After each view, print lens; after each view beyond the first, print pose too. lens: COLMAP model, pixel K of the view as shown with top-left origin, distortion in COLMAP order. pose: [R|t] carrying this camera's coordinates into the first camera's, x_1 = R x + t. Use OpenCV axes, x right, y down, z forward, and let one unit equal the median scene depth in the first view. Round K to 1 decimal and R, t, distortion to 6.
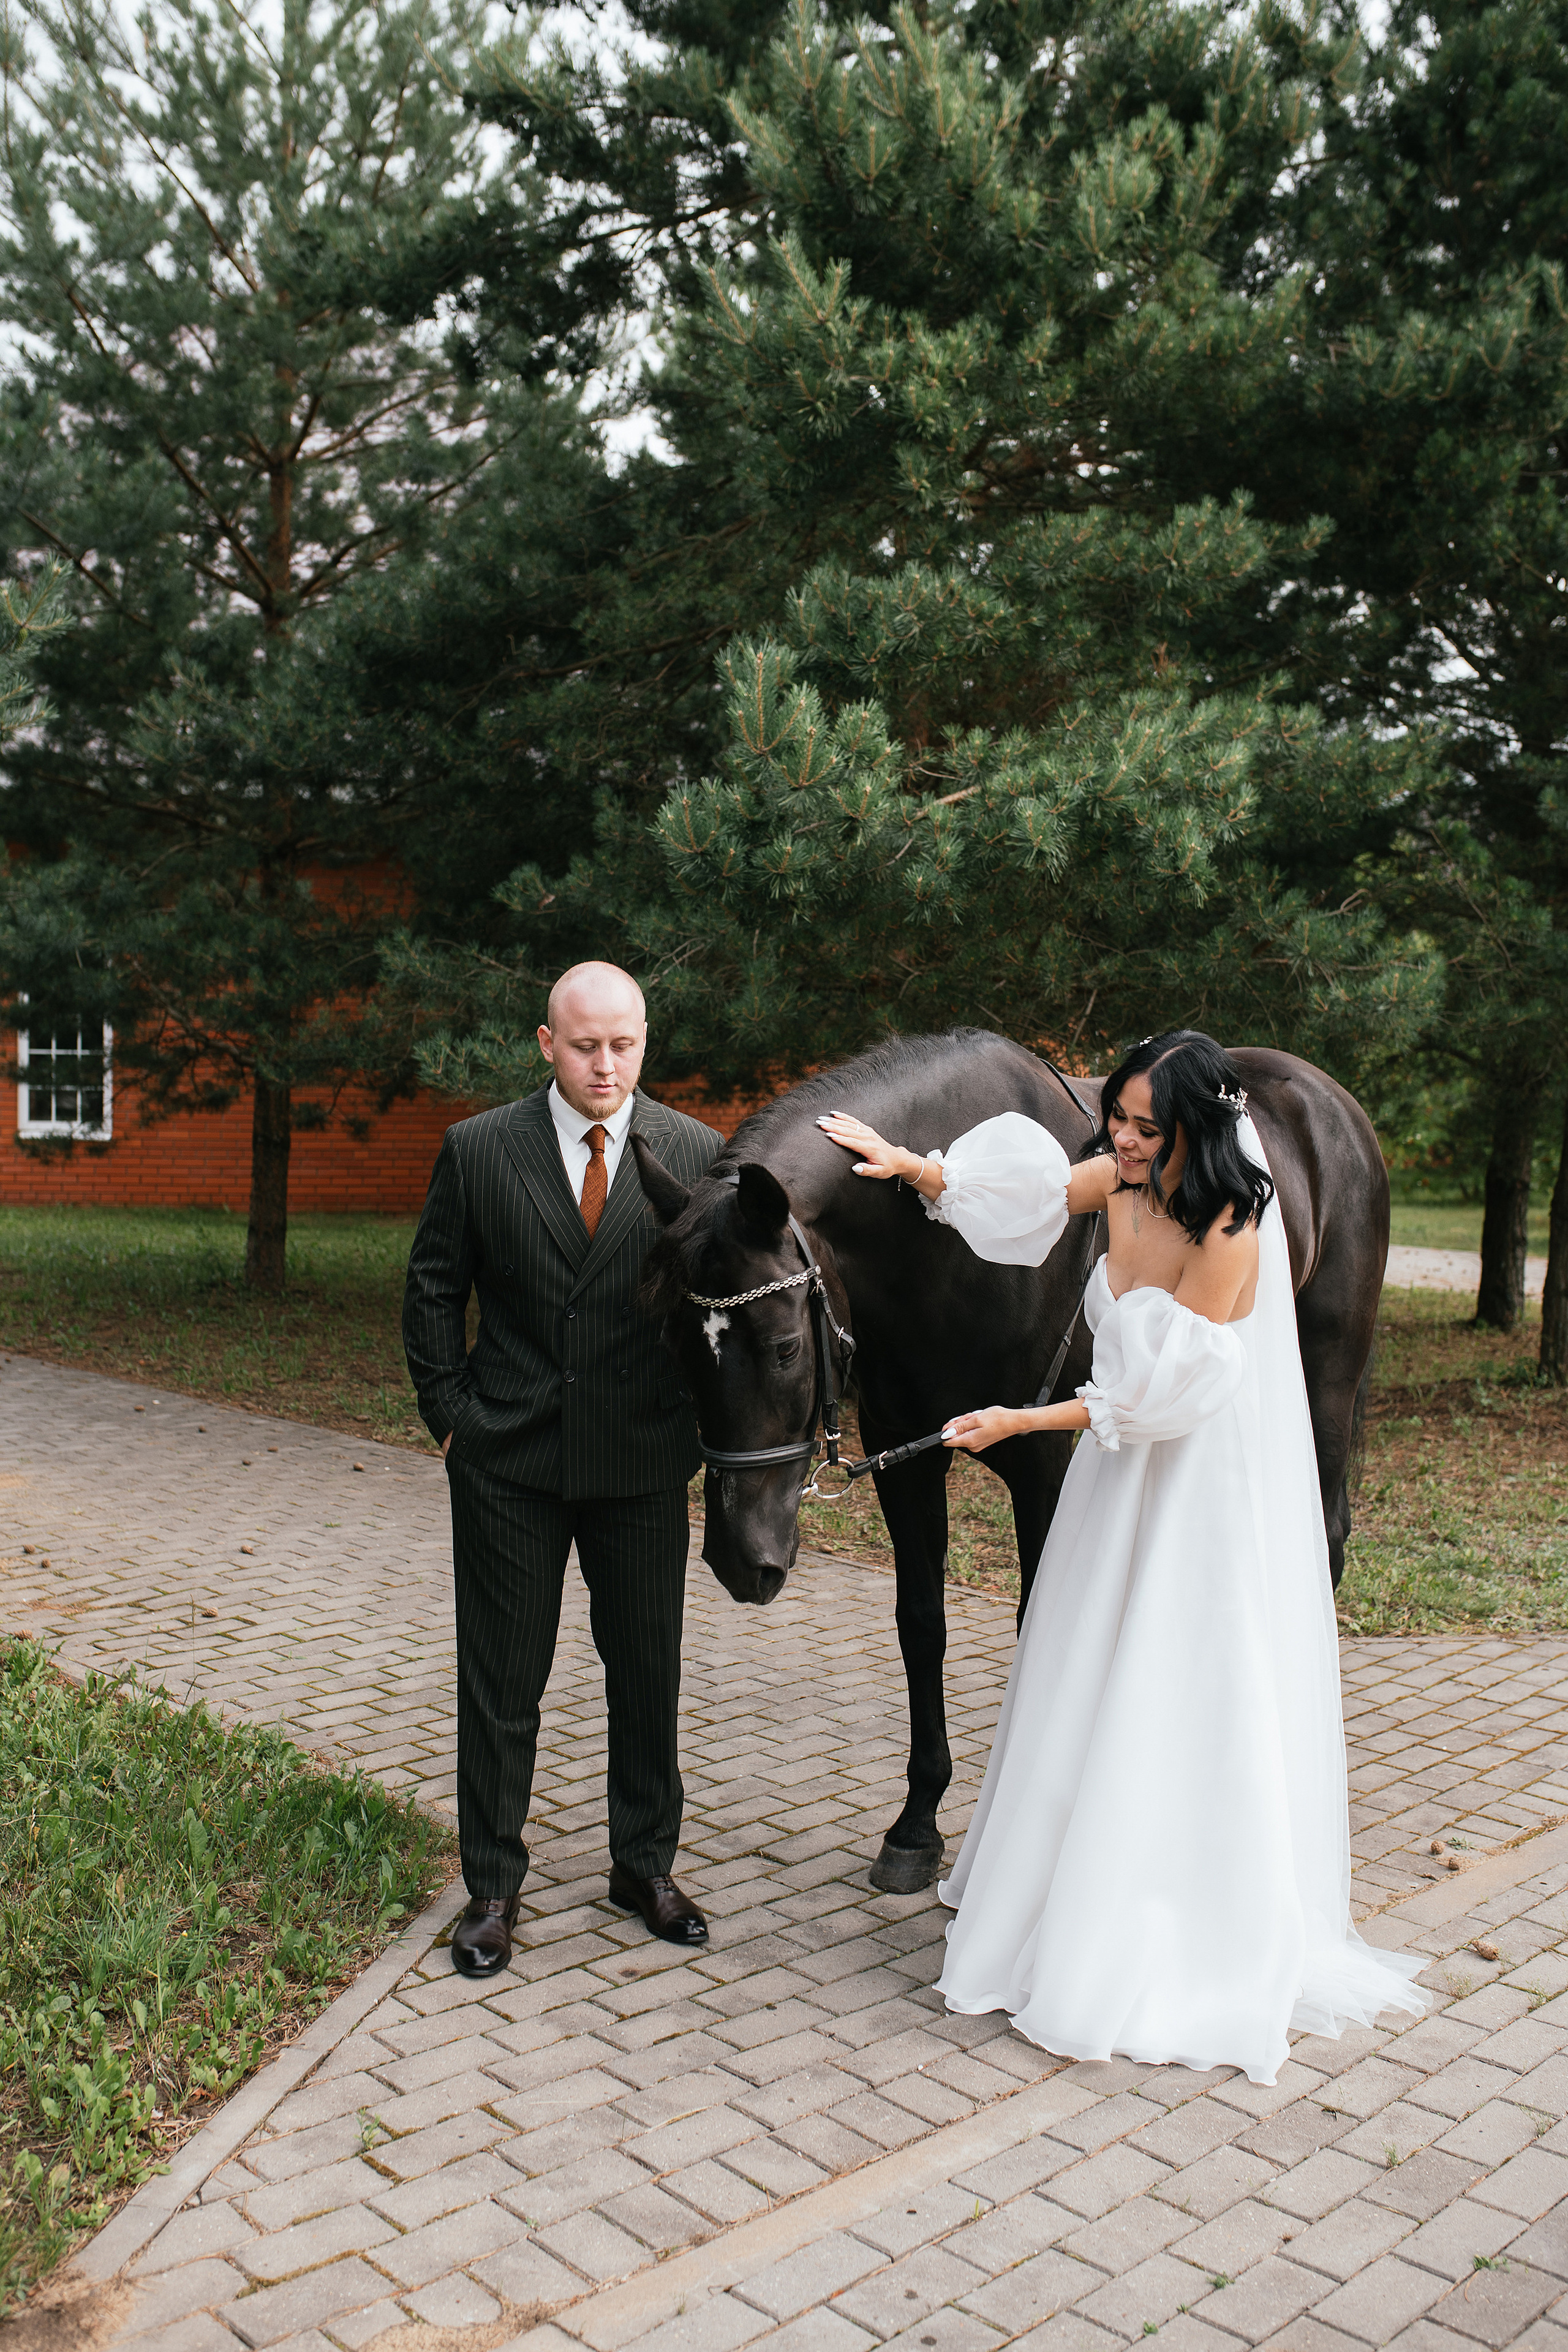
lens RADIAL K [[2279.6, 0, 800.9], [0, 2279.6, 1174.2], [0, 0, 1]] dist [-0.056239, 0.078031]
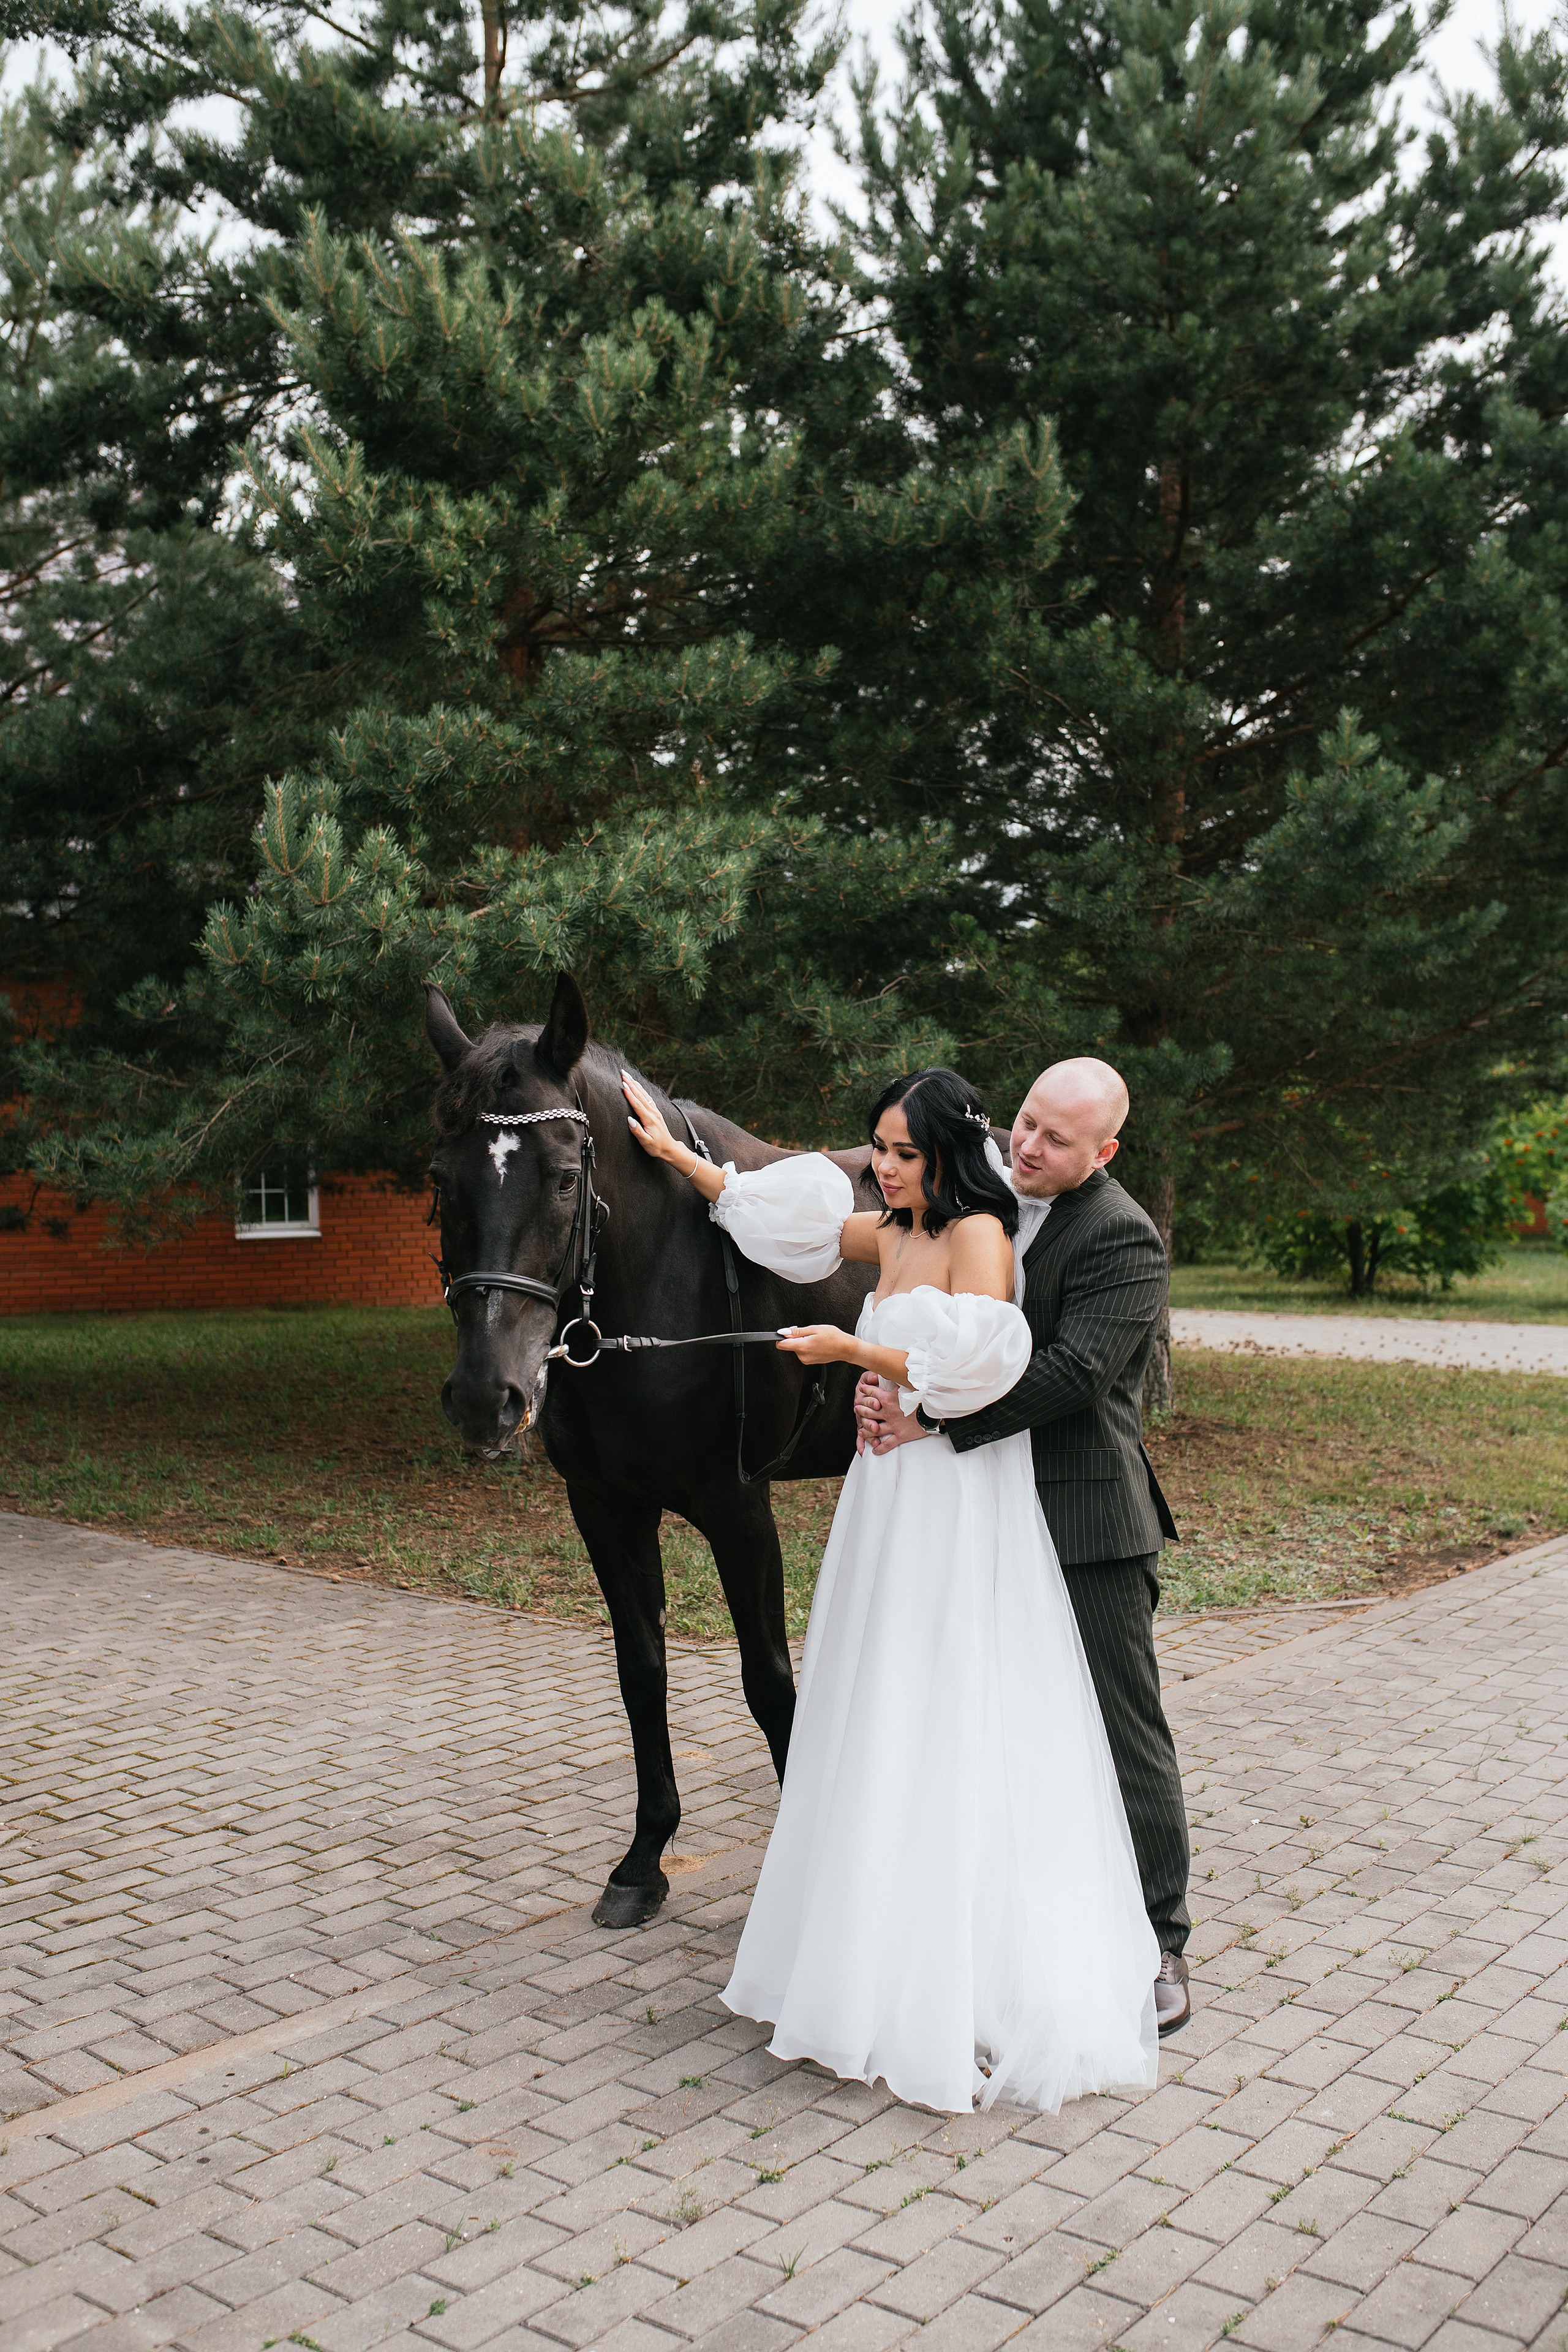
lens RADIAL K [[2212.6, 0, 770.2], [0, 2212.6, 1173.7], [0, 0, 1]] dist [-0.066517, 0.104506]
pose [[0.995534, -0.036285, 0.087151, 0.111606], [0.039588, 0.998550, -0.036475, 0.011757], [-0.085701, 0.039762, 0.995527, -0.099174]]
